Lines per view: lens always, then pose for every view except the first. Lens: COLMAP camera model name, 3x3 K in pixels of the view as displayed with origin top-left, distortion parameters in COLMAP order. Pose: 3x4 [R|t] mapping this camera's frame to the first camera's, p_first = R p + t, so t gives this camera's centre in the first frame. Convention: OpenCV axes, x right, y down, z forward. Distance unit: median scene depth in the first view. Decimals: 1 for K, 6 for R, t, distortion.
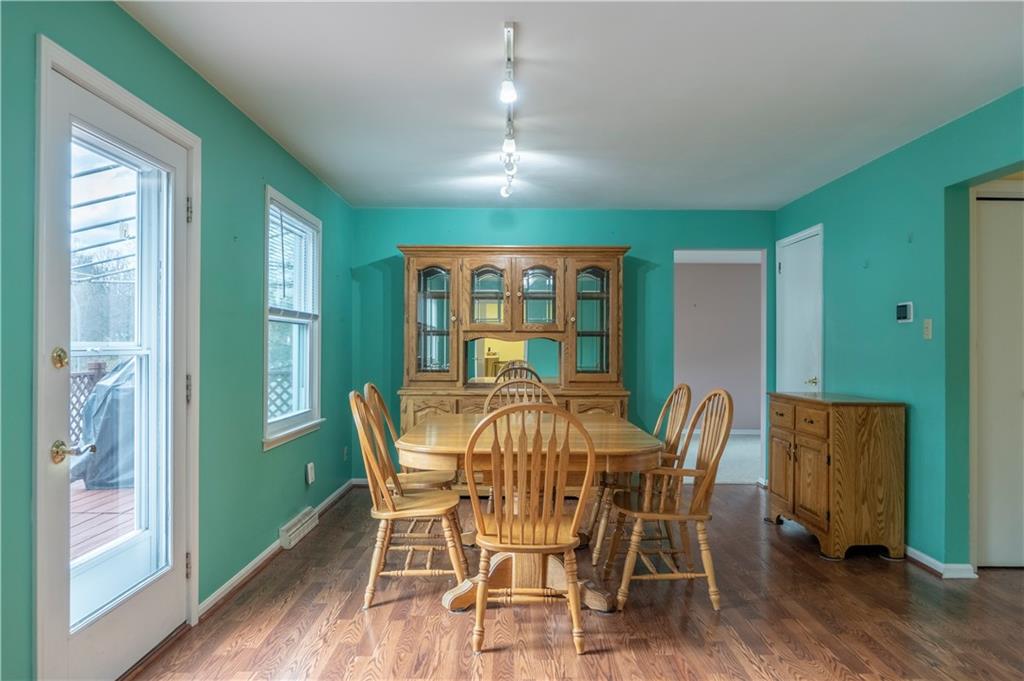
lens RADIAL K [[719.2, 0, 512.2], [0, 719.2, 339.2], [0, 0, 1]] dist [0.000098, 0.007338]
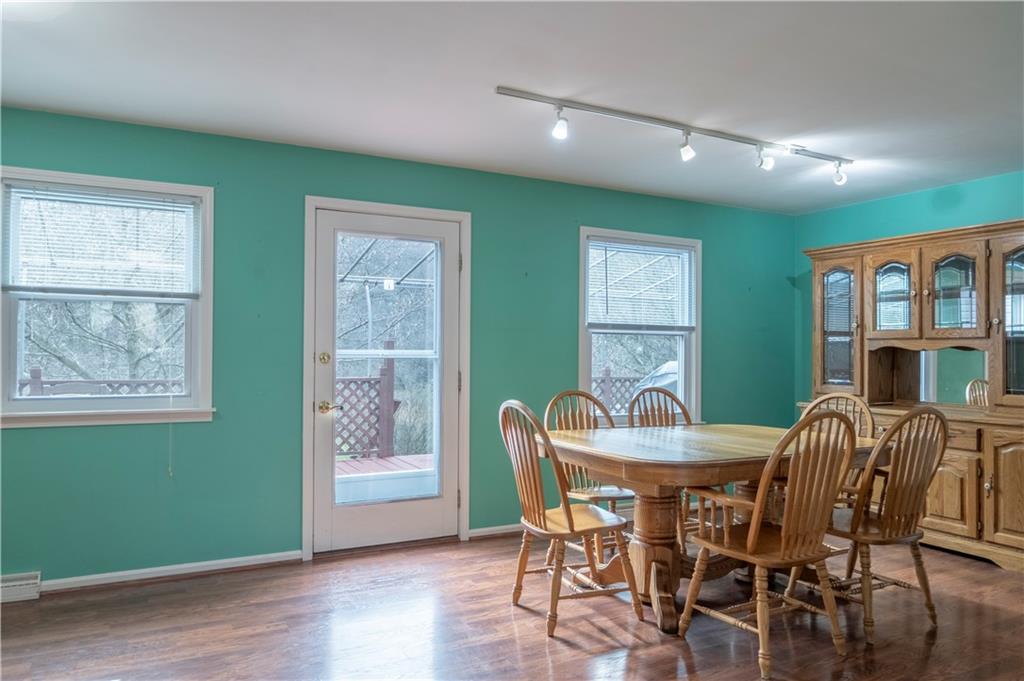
lens RADIAL K [[719.2, 0, 511.9], [0, 719.2, 345.1], [0, 0, 1]] dist [0.000098, 0.007338]
pose [[0.477452, -0.008514, -0.878616, 0.555104], [0.000982, 0.999958, -0.009156, 0.003988], [0.878657, 0.003508, 0.477440, 0.227637]]
